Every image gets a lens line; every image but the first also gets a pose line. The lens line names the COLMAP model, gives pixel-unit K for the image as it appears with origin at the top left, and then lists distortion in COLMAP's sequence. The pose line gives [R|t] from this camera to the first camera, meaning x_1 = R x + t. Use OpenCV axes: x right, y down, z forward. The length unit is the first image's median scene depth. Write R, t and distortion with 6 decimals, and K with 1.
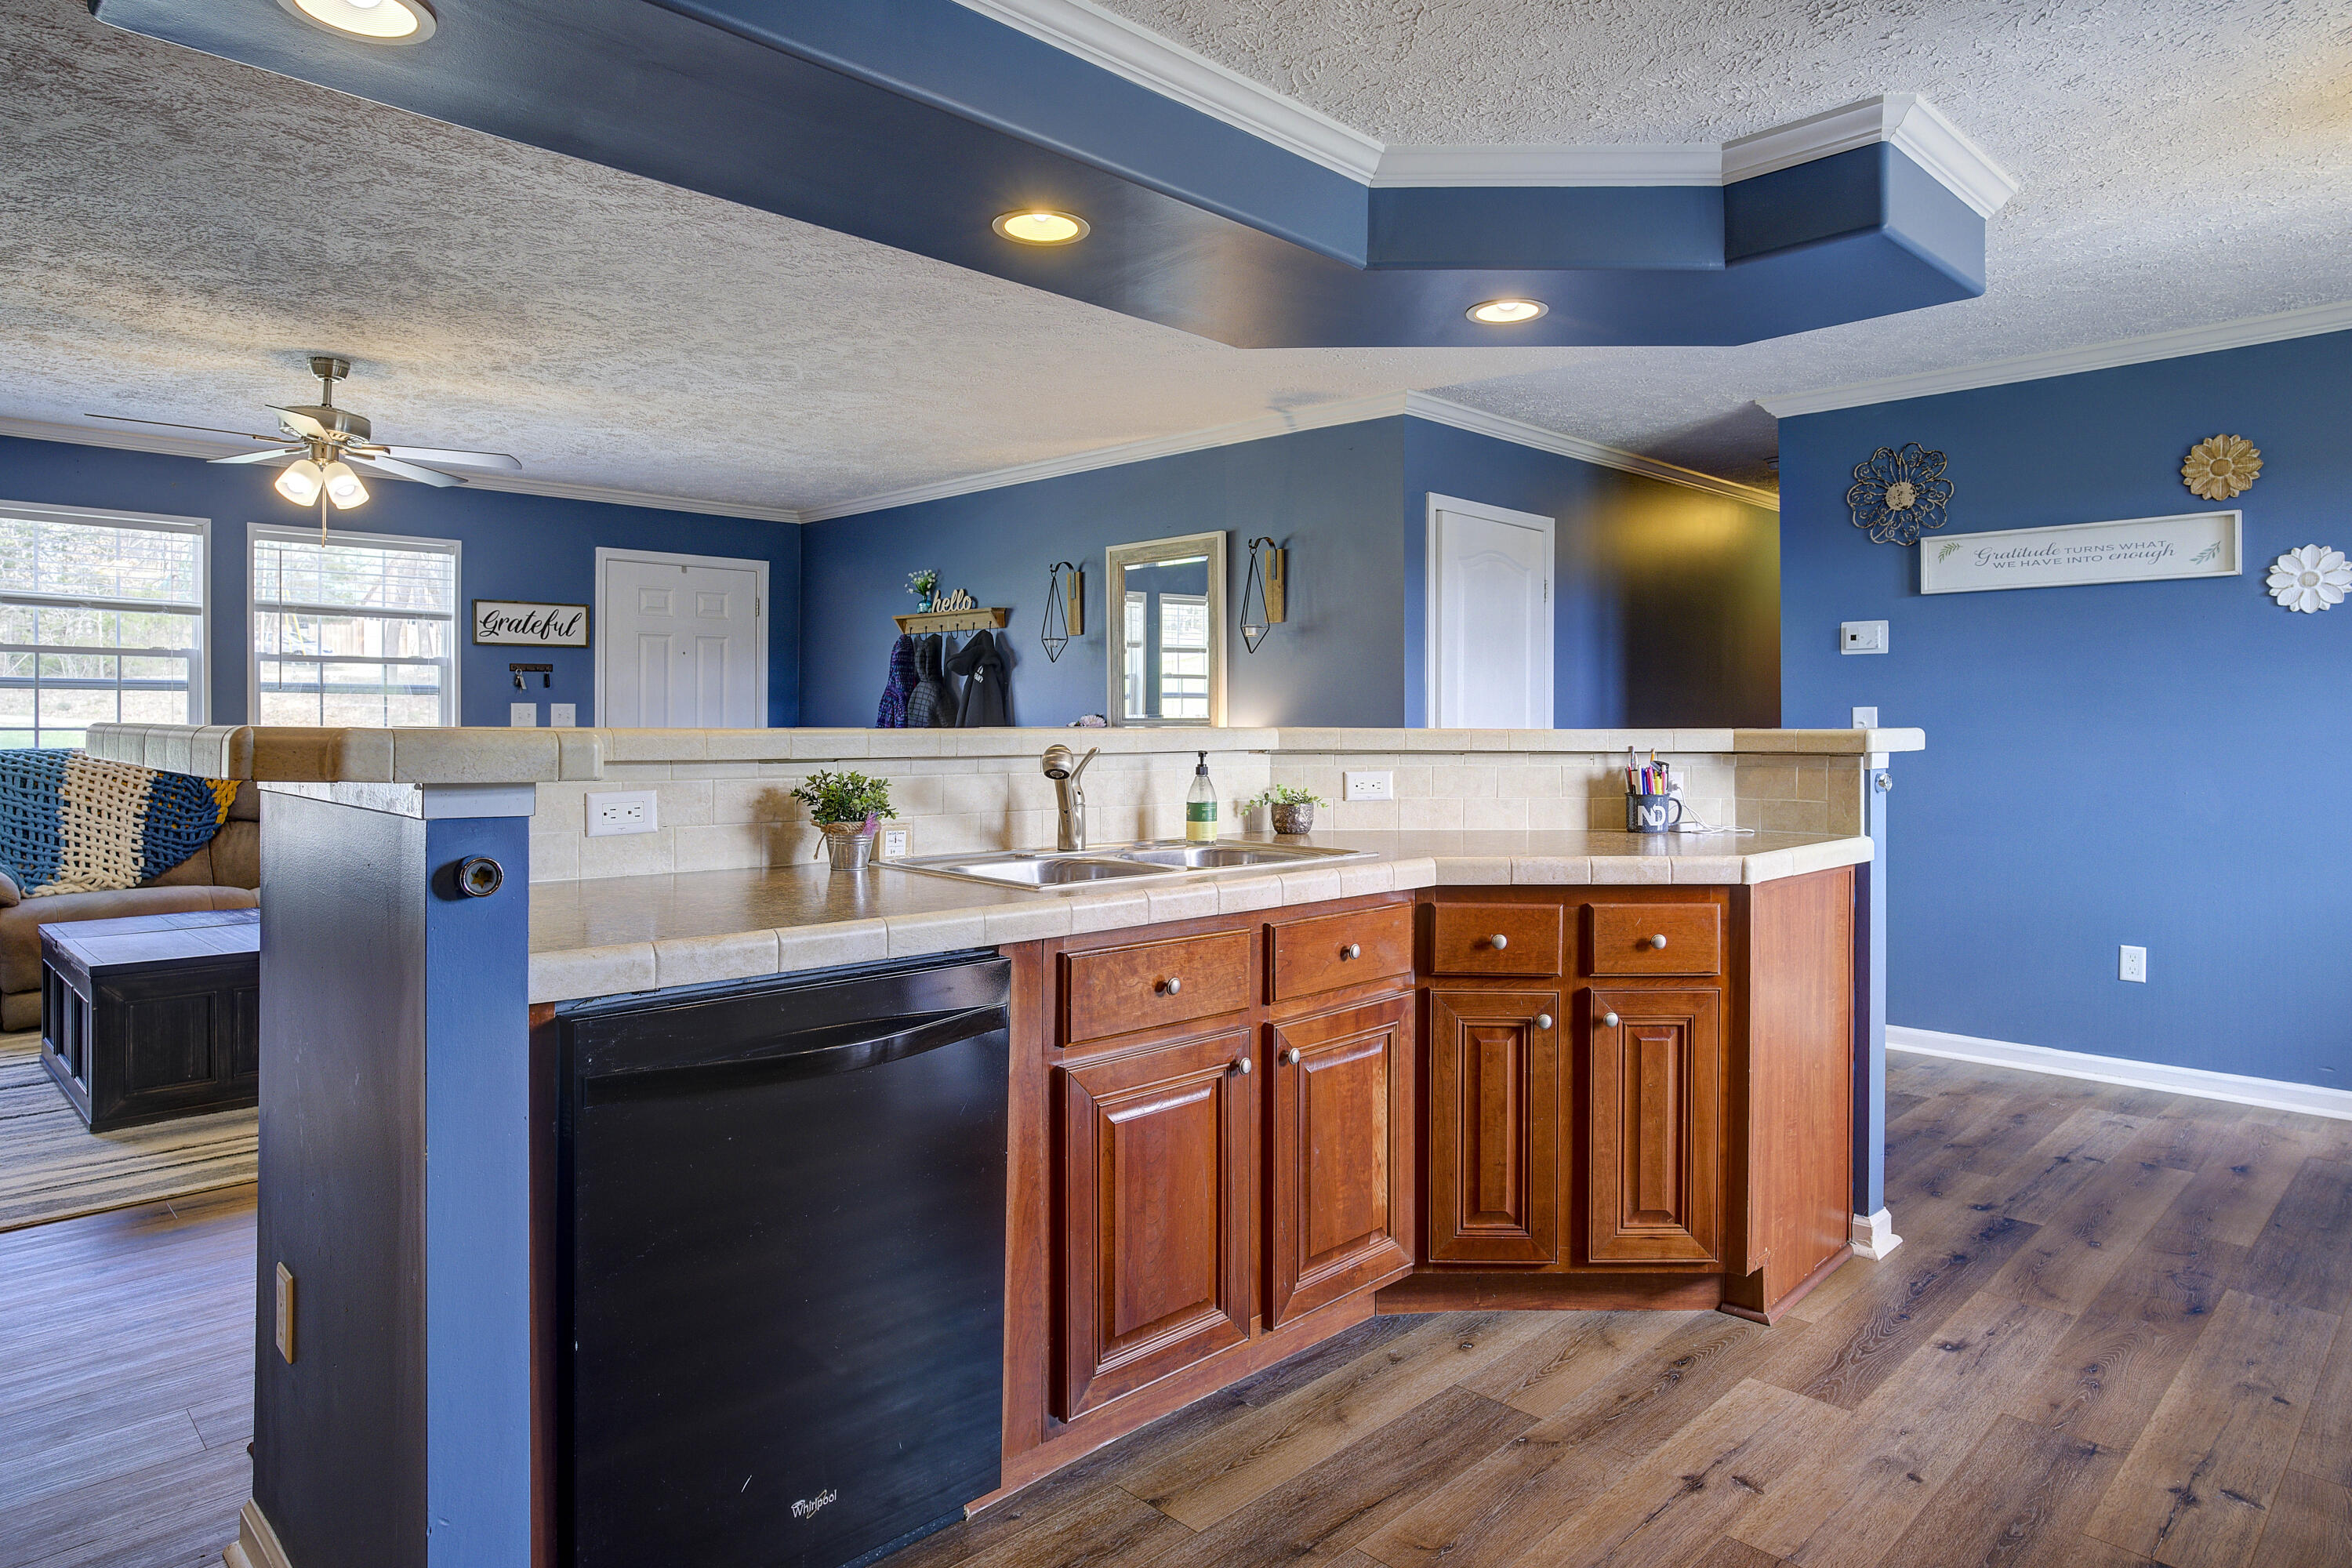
lens RADIAL K [[1390.5, 0, 1140.0], [0, 1390.5, 728.3], [0, 0, 1]] dist [0.018577, 0.006761]
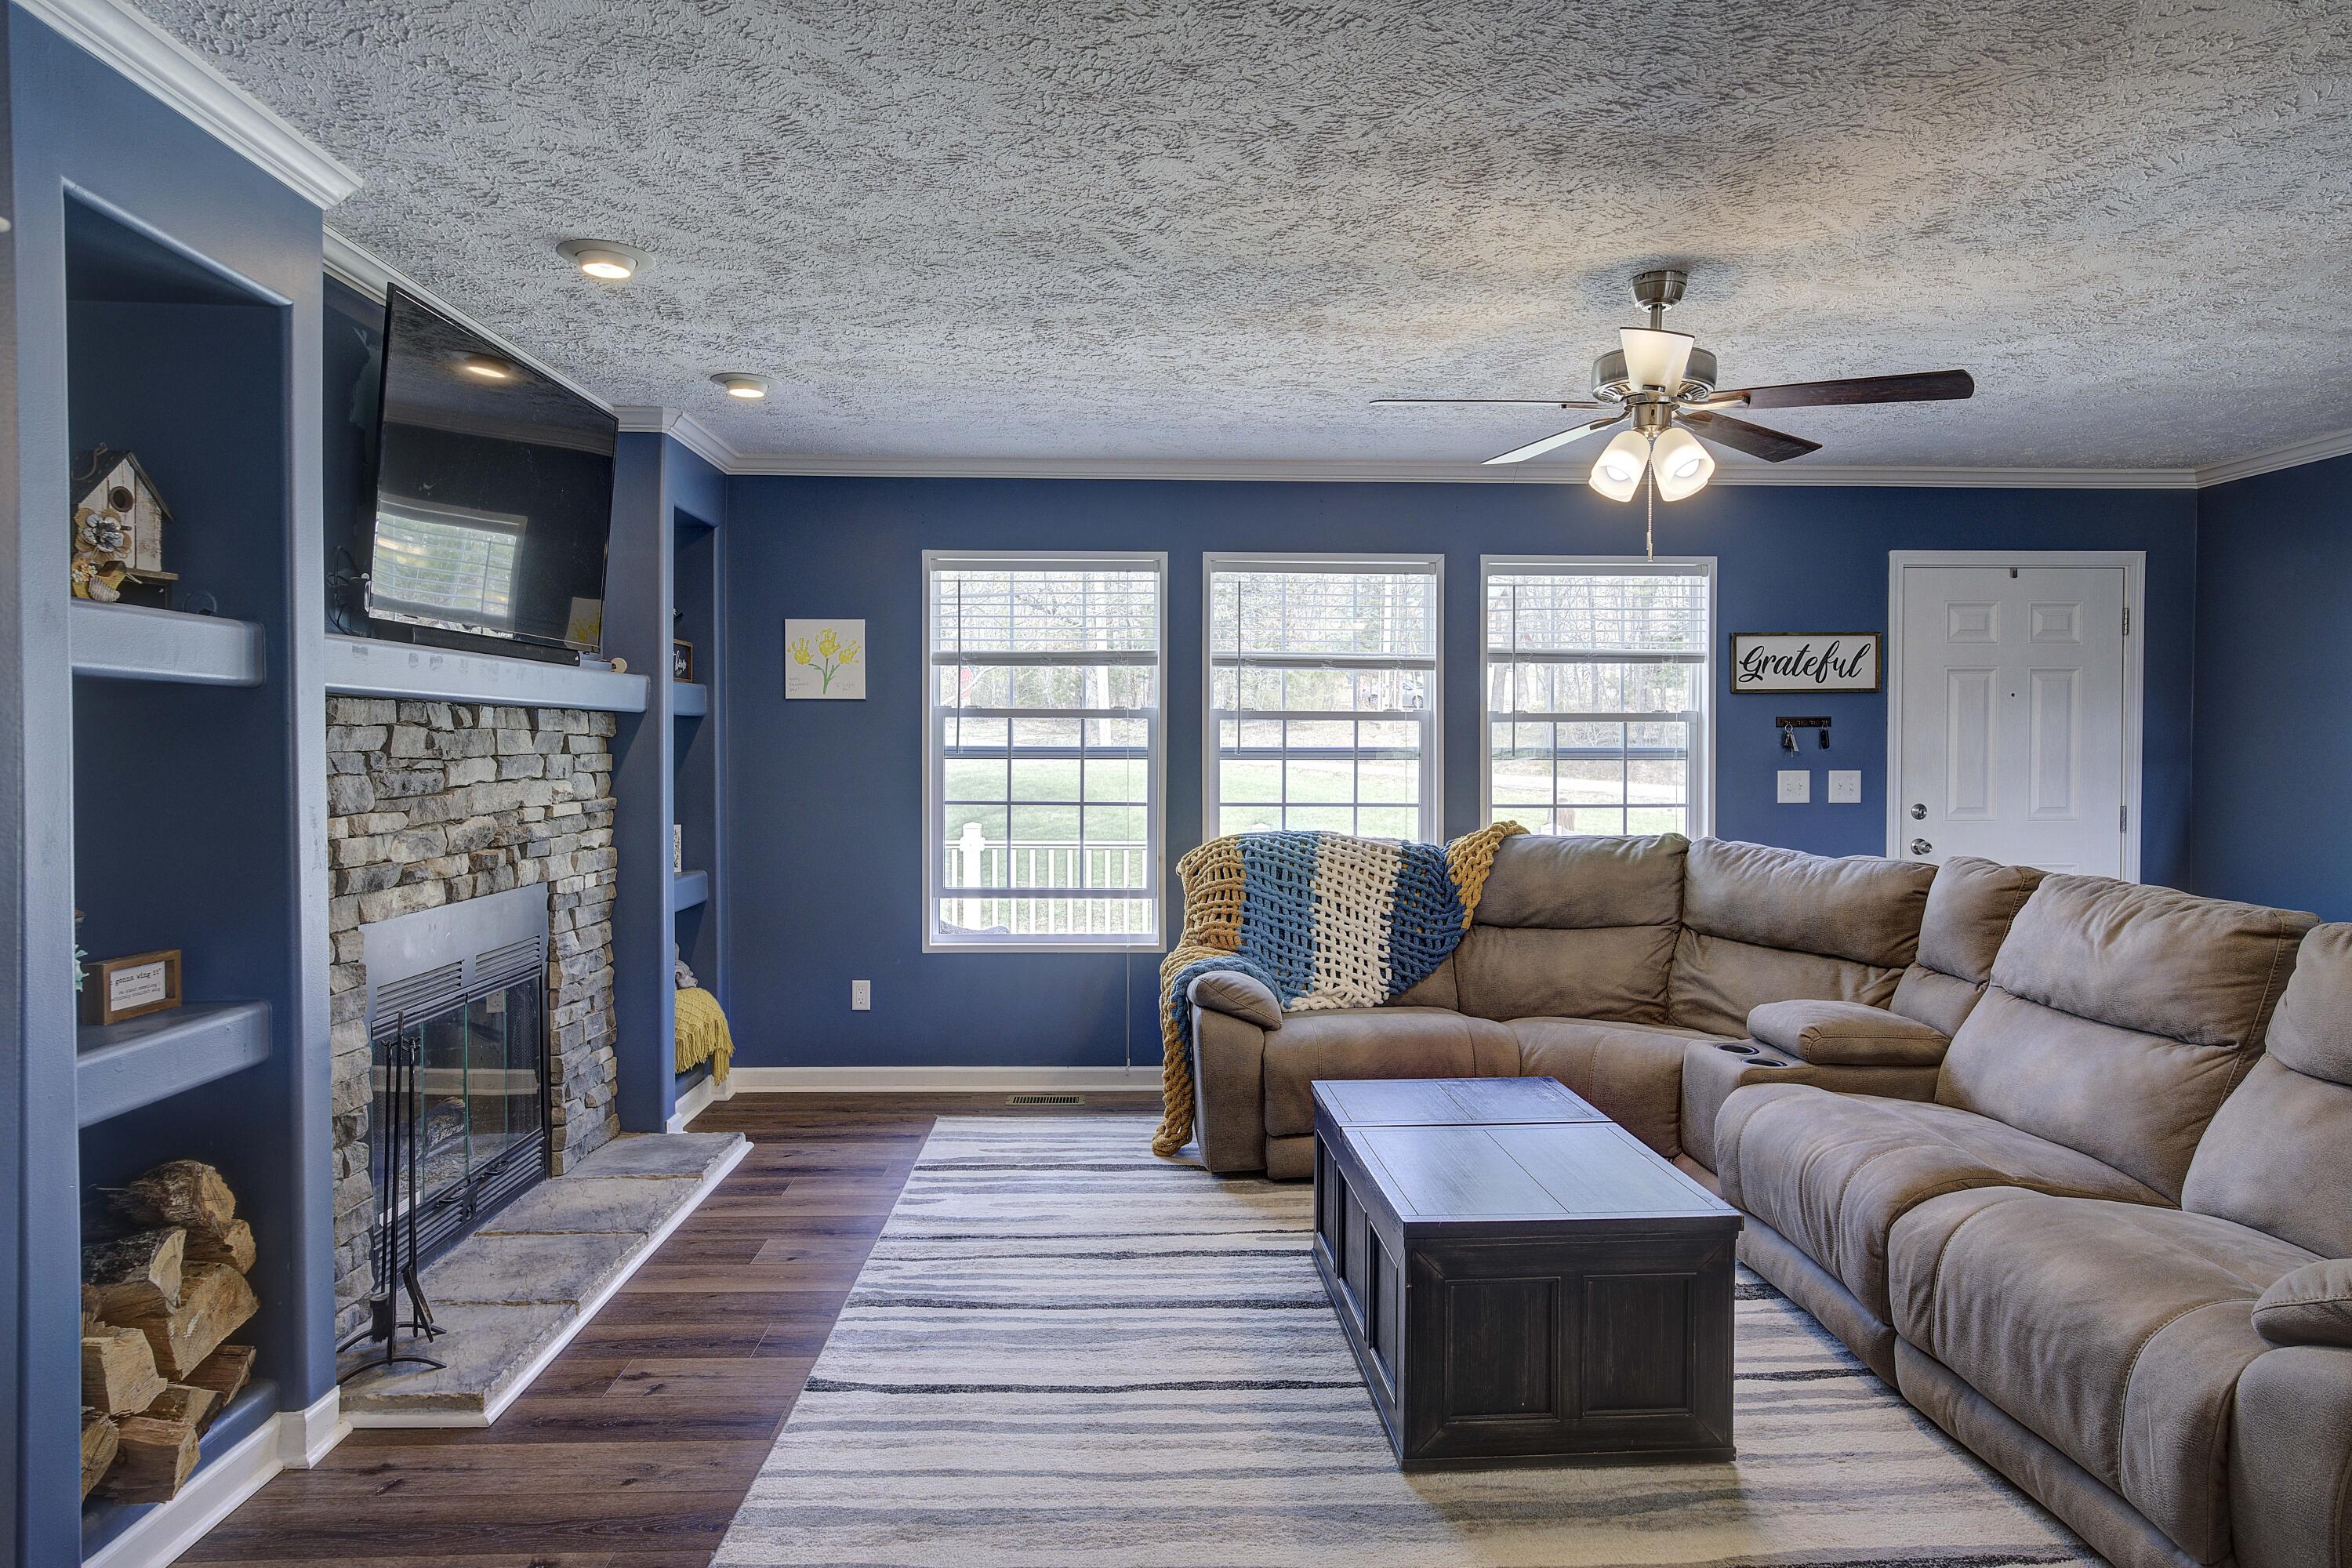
lens RADIAL K [[1390.5, 0, 1171.2], [0, 1390.5, 774.4], [0, 0, 1]] dist [0.018577, 0.006761]
pose [[0.758443, 0.009000, -0.651677, -0.276123], [-0.004455, 0.999953, 0.008624, -0.027474], [0.651724, -0.003637, 0.758448, 0.299630]]
